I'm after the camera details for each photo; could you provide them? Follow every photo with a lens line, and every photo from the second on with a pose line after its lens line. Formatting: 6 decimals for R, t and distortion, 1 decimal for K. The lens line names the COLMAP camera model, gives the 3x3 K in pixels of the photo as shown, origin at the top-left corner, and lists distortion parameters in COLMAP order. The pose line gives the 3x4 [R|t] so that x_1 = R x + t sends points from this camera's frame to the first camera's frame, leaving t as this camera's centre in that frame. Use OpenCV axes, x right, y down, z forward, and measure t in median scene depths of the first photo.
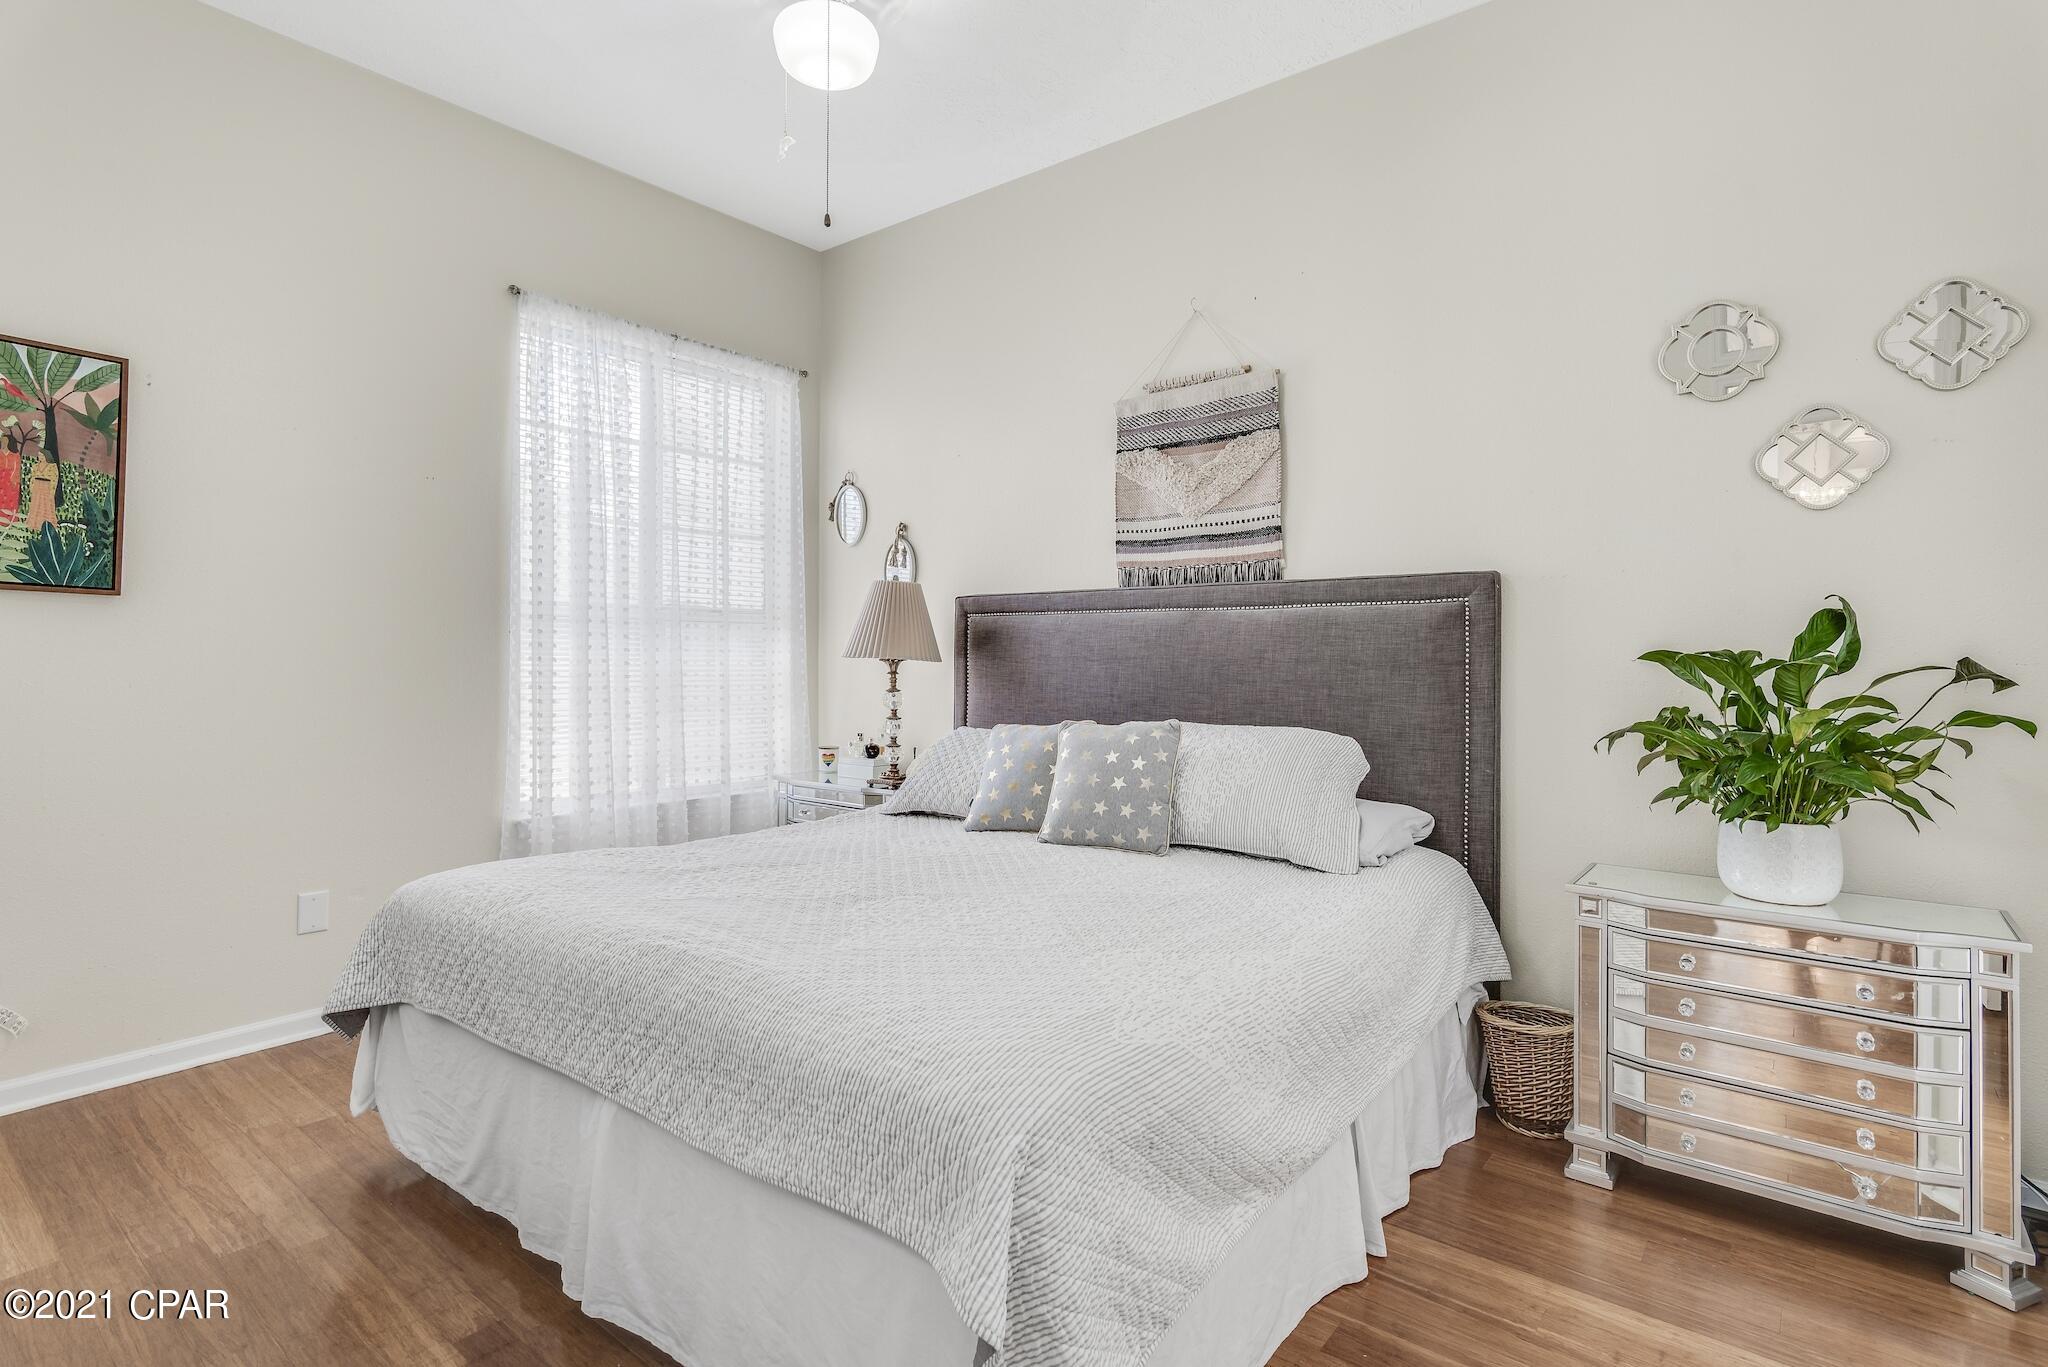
lens RADIAL K [[999.8, 0, 1030.2], [0, 999.8, 650.9], [0, 0, 1]] dist [-0.002066, -0.000663]
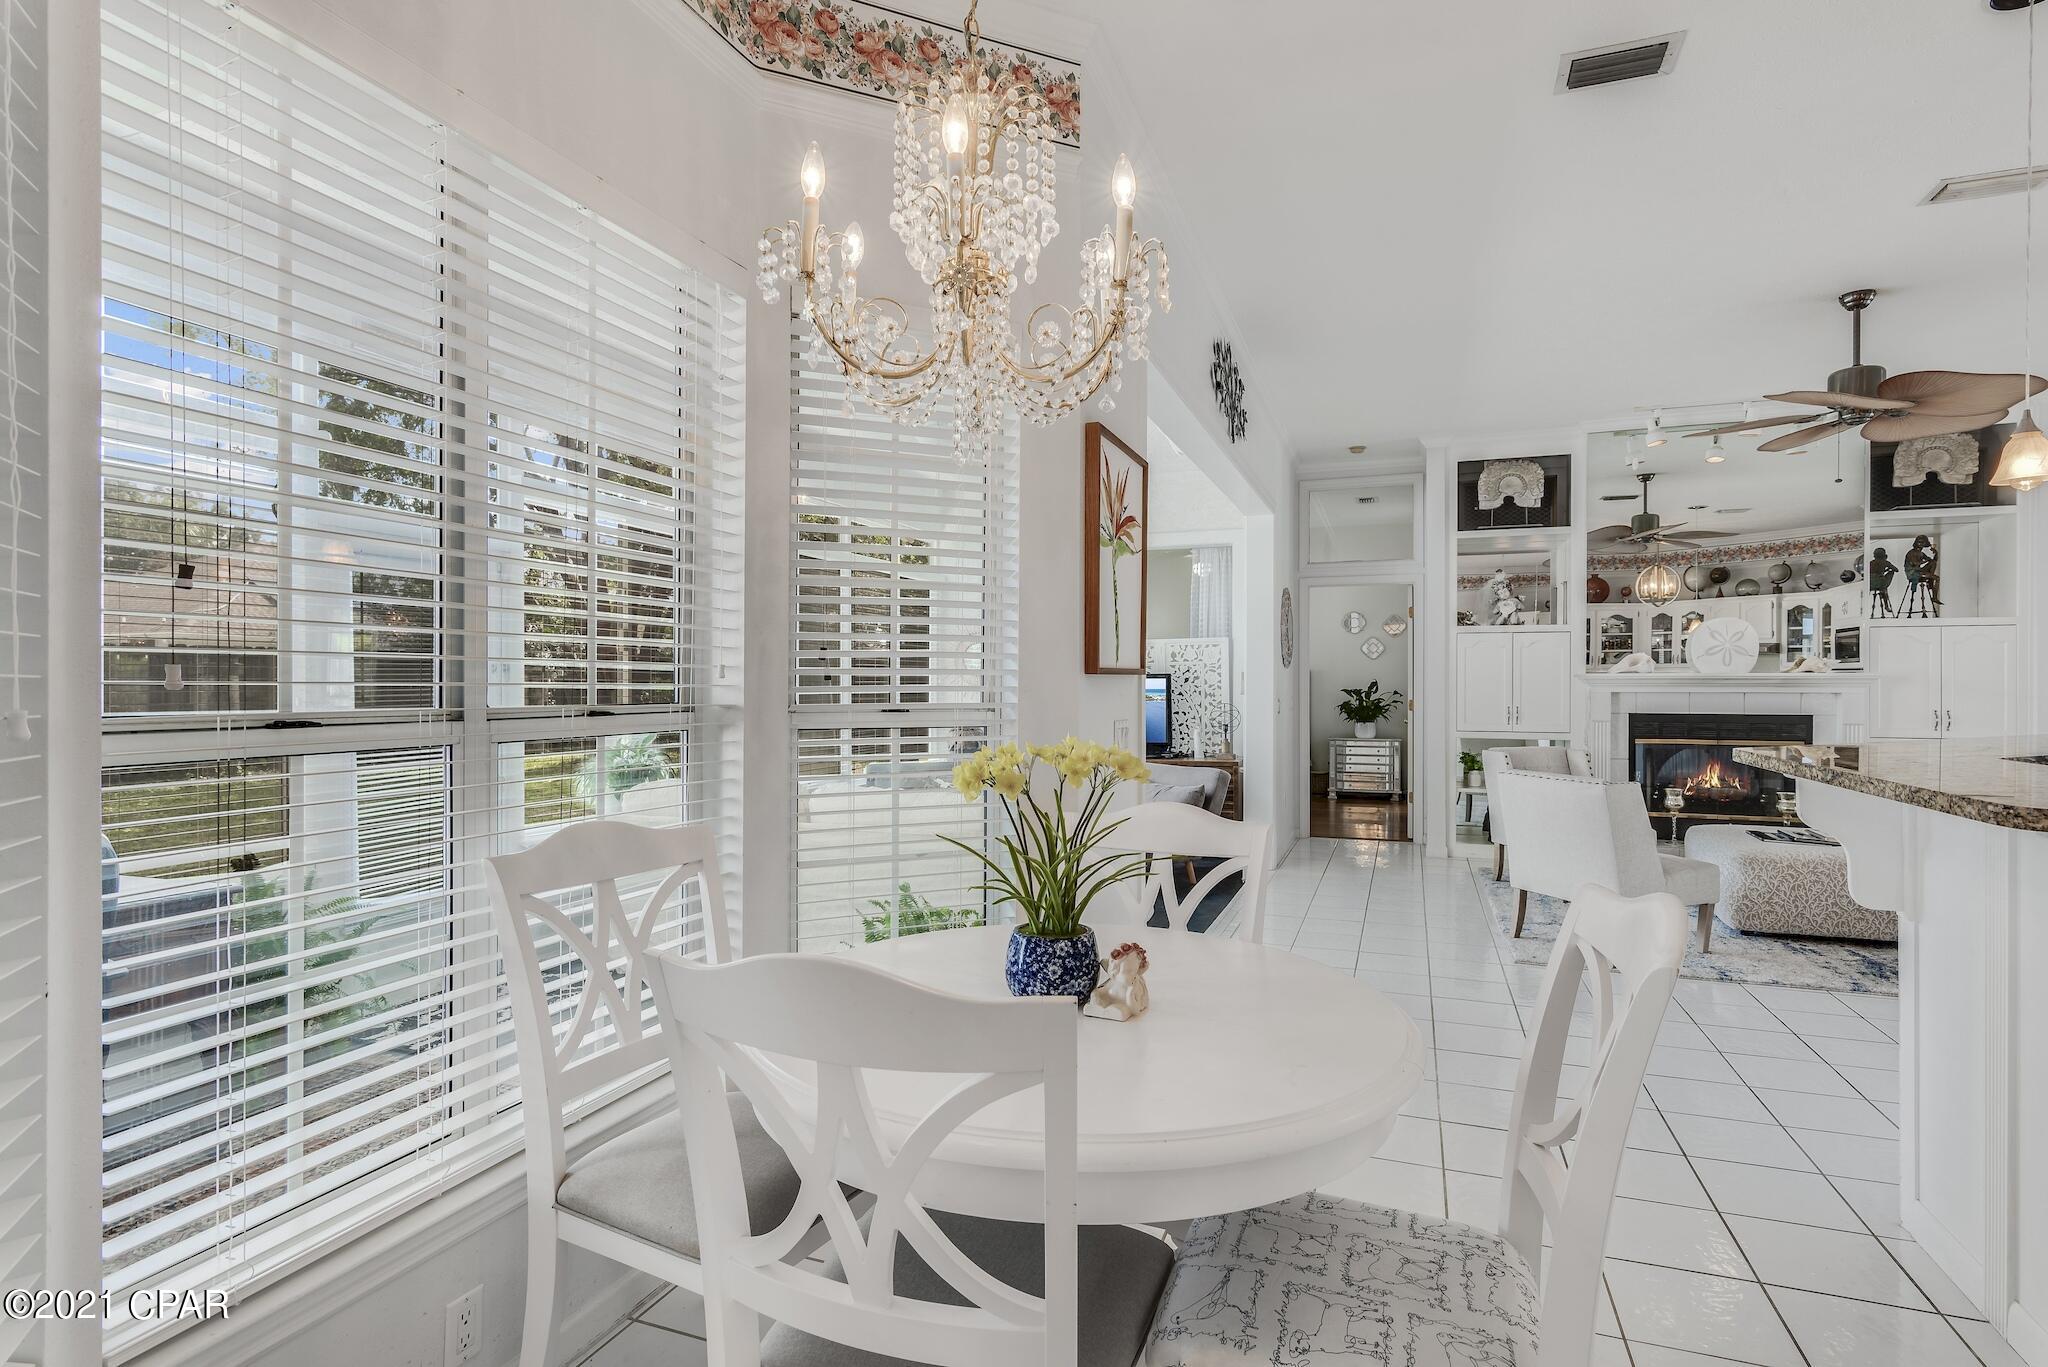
lens RADIAL K [[1010.6, 0, 1032.4], [0, 1010.6, 685.6], [0, 0, 1]] dist [-0.000823, -0.000289]
pose [[0.946917, -0.002433, 0.321469, -1.907600], [-0.000853, 0.999949, 0.010080, -0.051920], [-0.321477, -0.009819, 0.946867, -2.526425]]
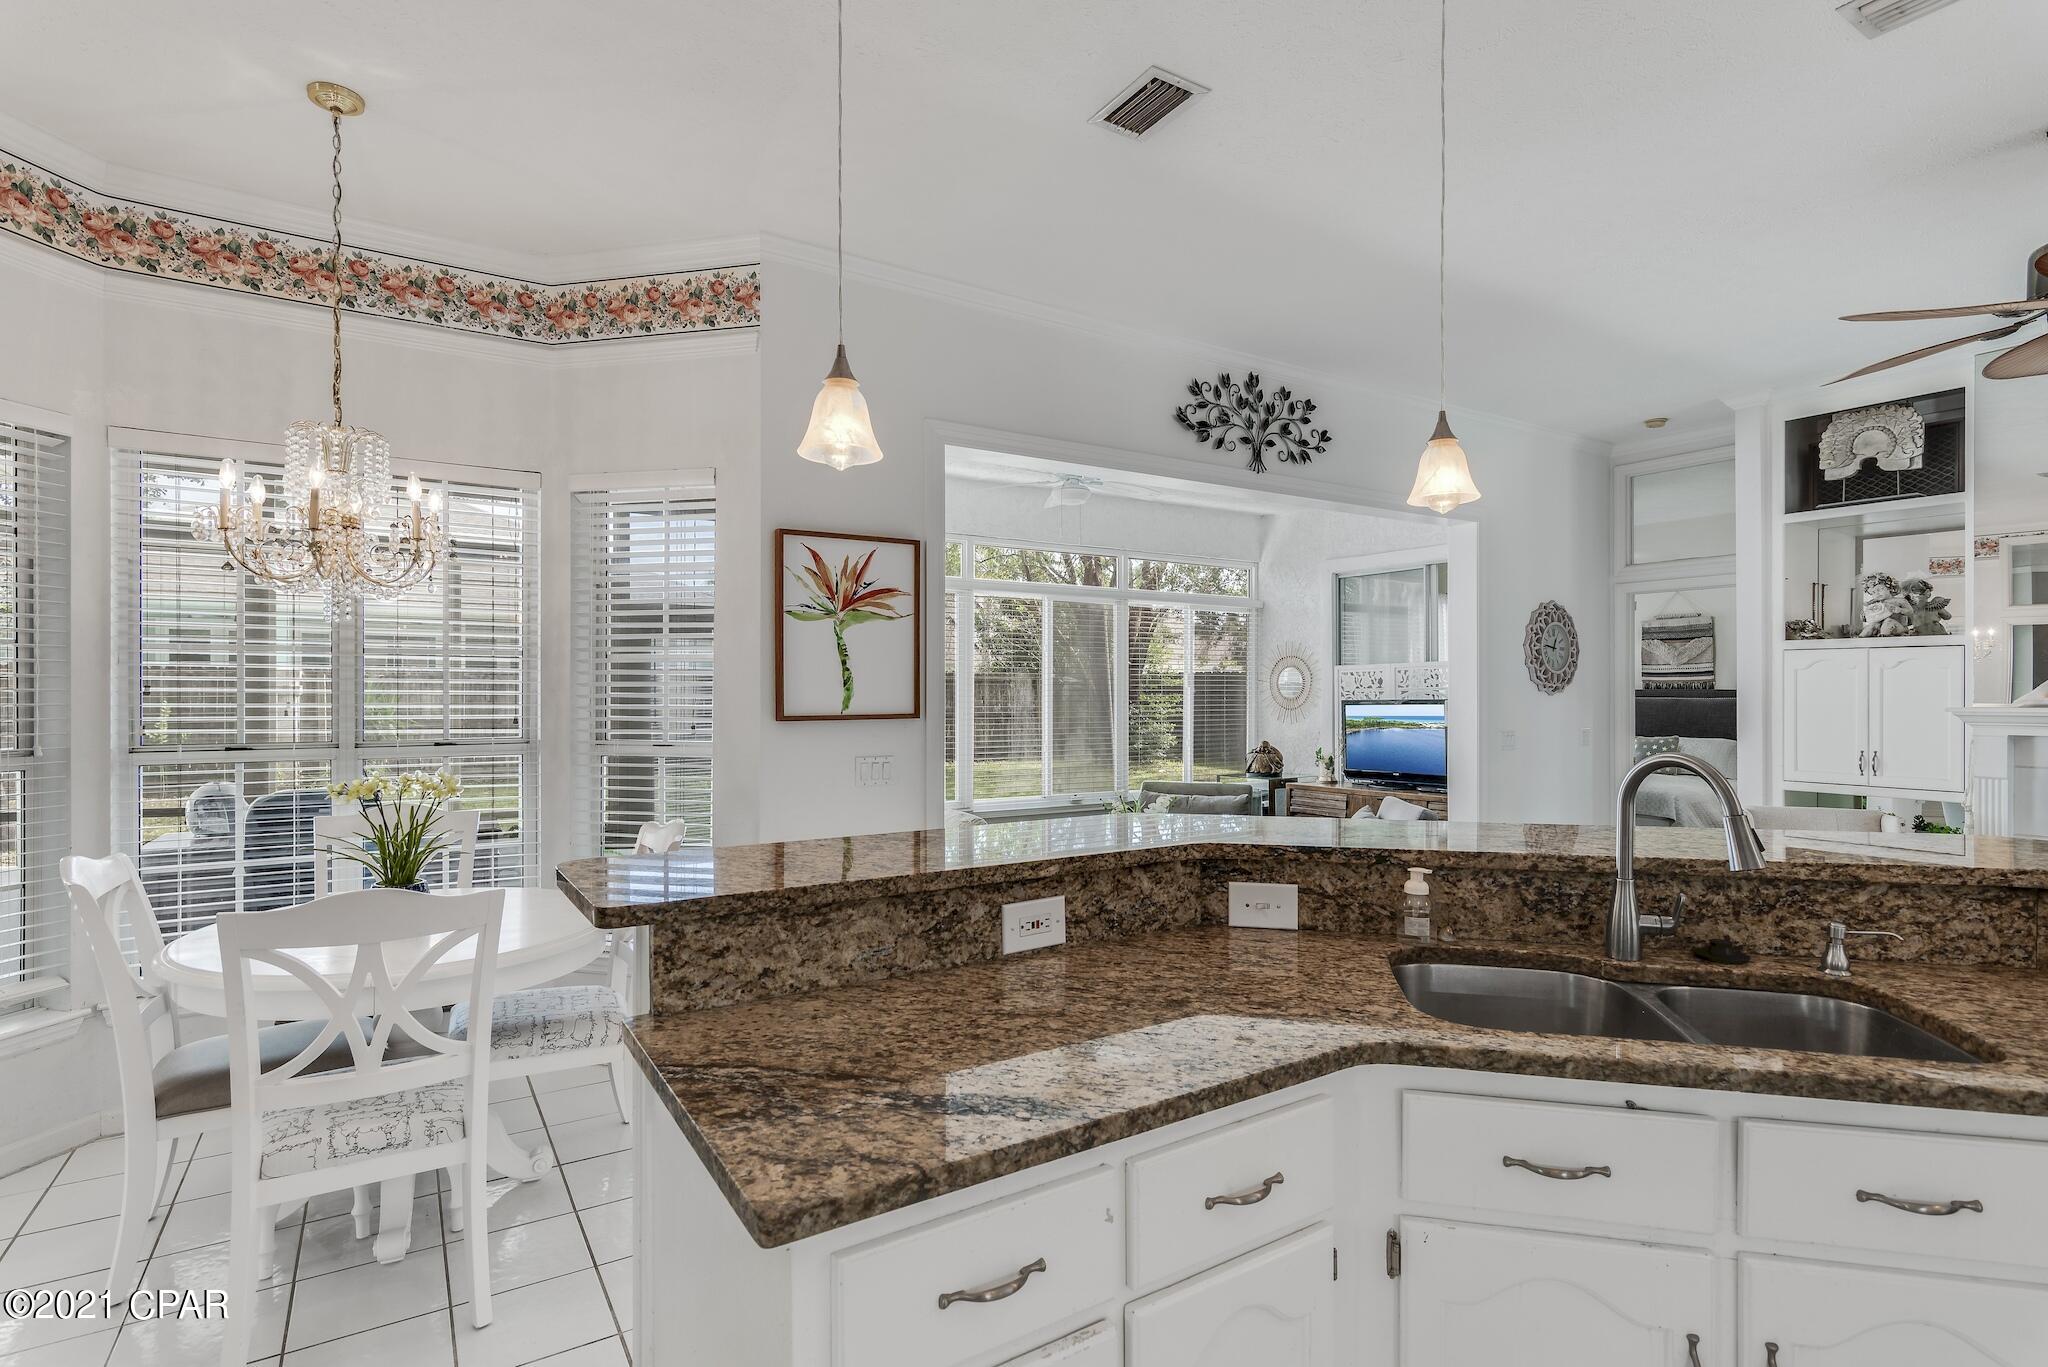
lens RADIAL K [[1000.0, 0, 1002.5], [0, 1000.0, 688.6], [0, 0, 1]] dist [-0.012476, 0.000404]
pose [[0.942294, -0.002536, -0.334776, -0.820623], [0.003629, 0.999990, 0.002640, -0.098113], [0.334766, -0.003702, 0.942294, -2.717405]]
